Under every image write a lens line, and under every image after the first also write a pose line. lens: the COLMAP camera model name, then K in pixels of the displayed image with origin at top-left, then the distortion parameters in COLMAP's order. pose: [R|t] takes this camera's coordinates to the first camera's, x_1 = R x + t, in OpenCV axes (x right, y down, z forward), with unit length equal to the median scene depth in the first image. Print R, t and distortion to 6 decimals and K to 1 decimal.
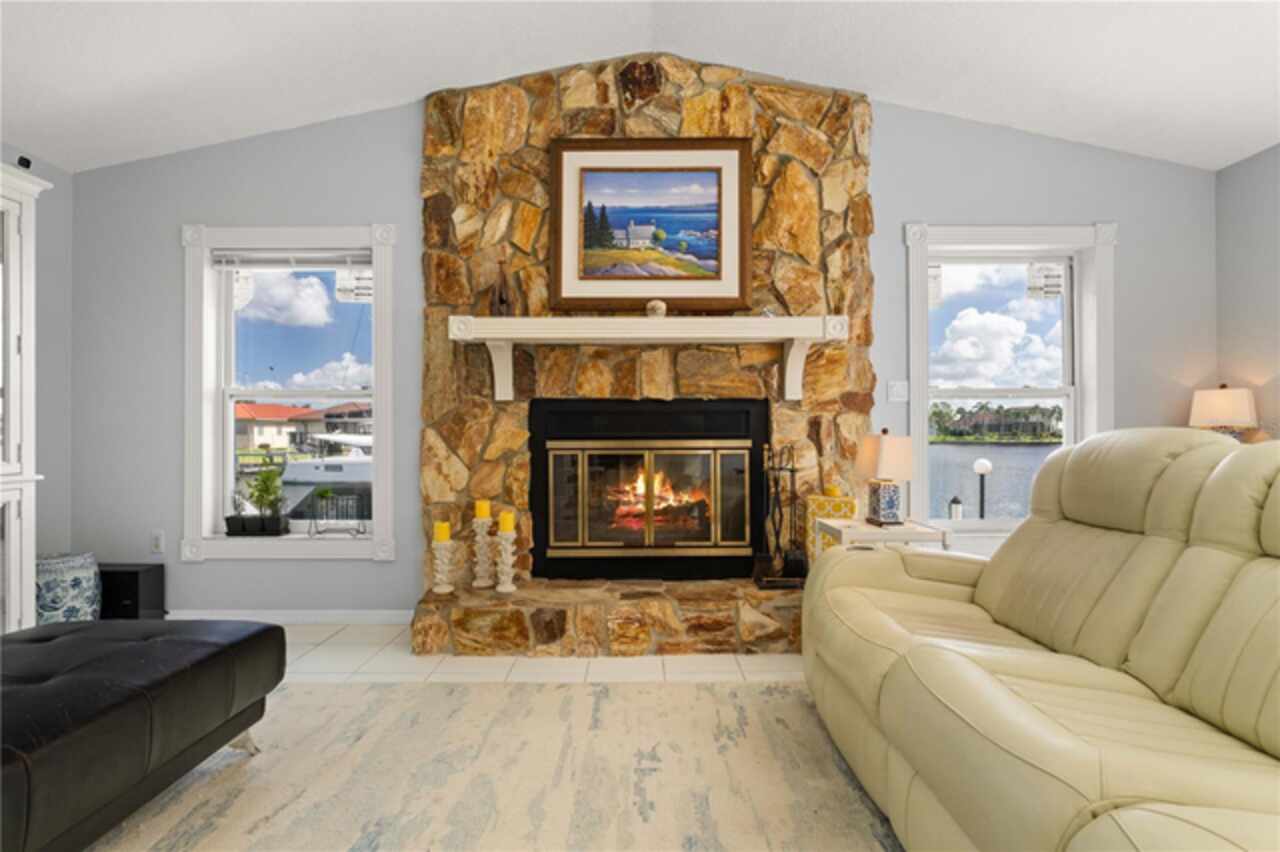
lens RADIAL K [[577.8, 0, 643.8], [0, 577.8, 430.2], [0, 0, 1]] dist [-0.006749, -0.000022]
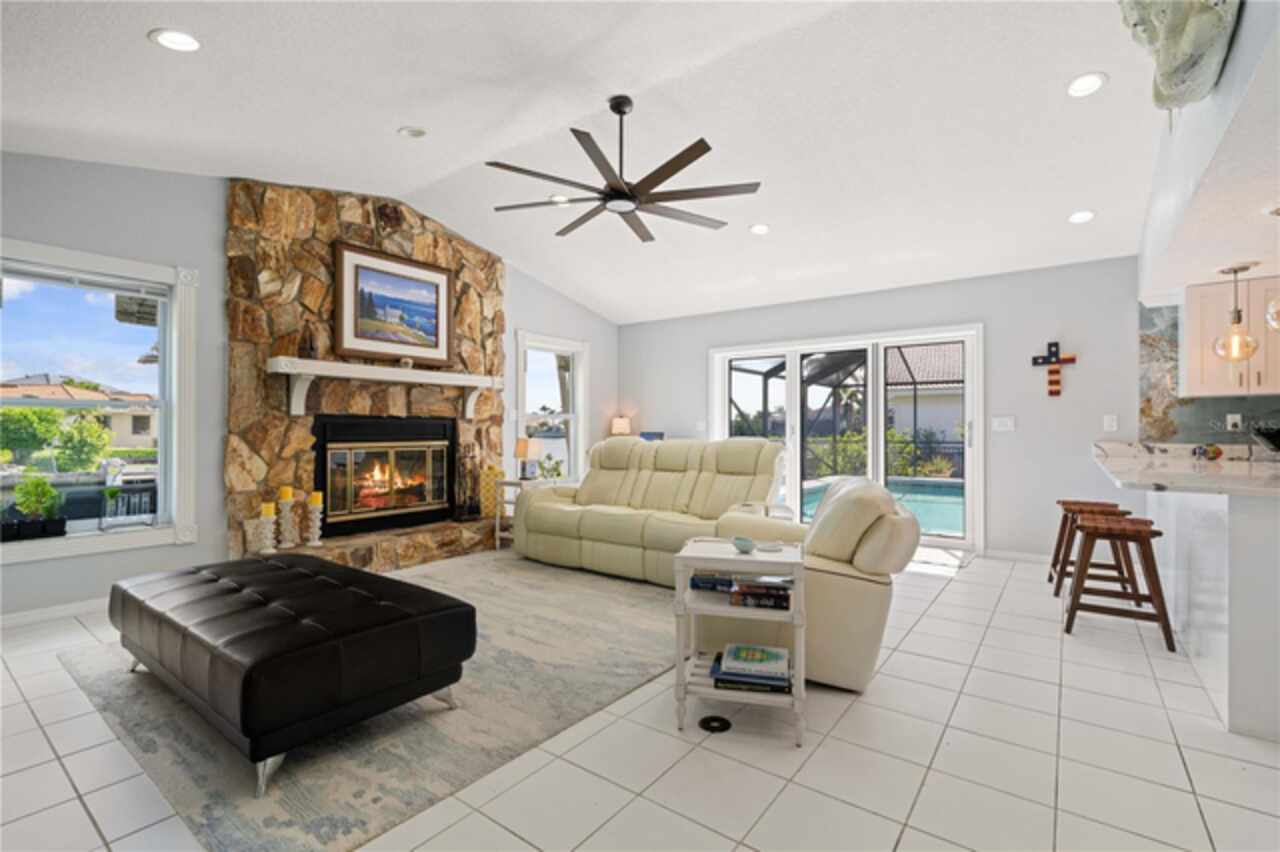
lens RADIAL K [[577.8, 0, 643.8], [0, 577.8, 430.2], [0, 0, 1]] dist [-0.006749, -0.000022]
pose [[0.596966, 0.002765, 0.802262, -0.863100], [-0.003826, 0.999992, -0.000599, -0.017064], [-0.802258, -0.002712, 0.596972, -0.514801]]
